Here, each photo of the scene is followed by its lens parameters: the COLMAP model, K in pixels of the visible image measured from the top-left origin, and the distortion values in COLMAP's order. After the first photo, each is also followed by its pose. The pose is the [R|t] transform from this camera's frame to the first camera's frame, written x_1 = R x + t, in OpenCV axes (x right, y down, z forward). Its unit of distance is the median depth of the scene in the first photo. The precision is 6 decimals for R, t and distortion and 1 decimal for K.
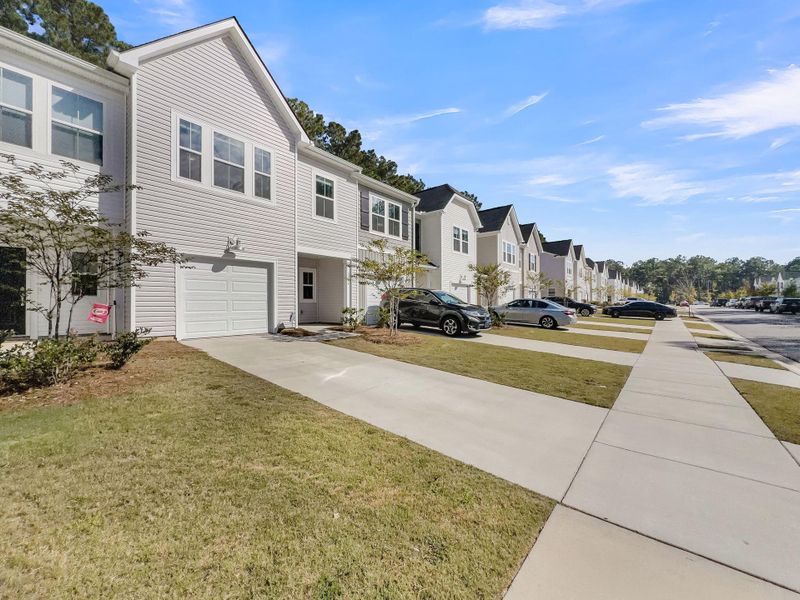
lens RADIAL K [[327.8, 0, 400.0], [0, 327.8, 300.0], [0, 0, 1]] dist [0.000223, 0.000415]
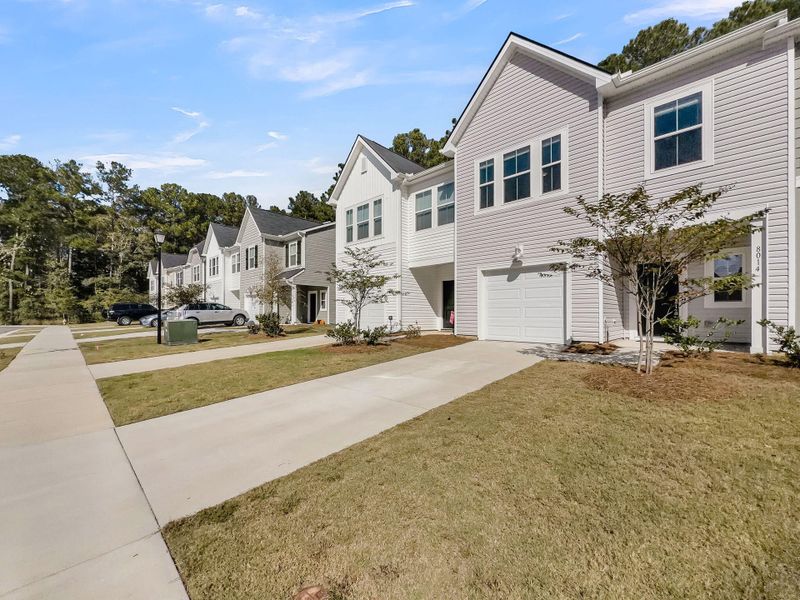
lens RADIAL K [[329.4, 0, 387.5], [0, 329.4, 309.7], [0, 0, 1]] dist [-0.000170, 0.000073]
pose [[-0.104436, -0.008768, -0.994493, 0.486260], [0.013471, 0.999857, -0.010230, 0.011472], [0.994440, -0.014465, -0.104303, 0.615110]]
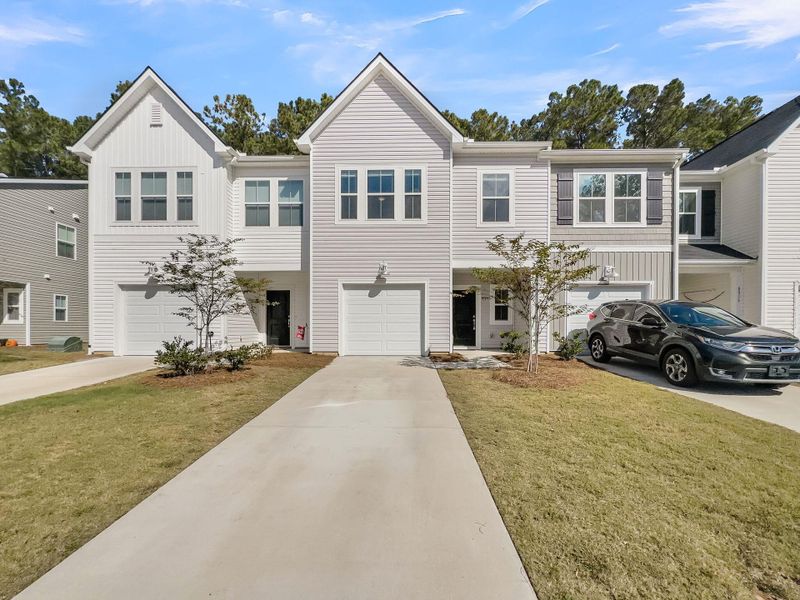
lens RADIAL K [[343.6, 0, 398.0], [0, 343.6, 329.1], [0, 0, 1]] dist [-0.000582, 0.000208]
pose [[0.614945, 0.004532, -0.788557, 0.351390], [0.007846, 0.999899, 0.011865, 0.007856], [0.788531, -0.013484, 0.614847, 0.309037]]
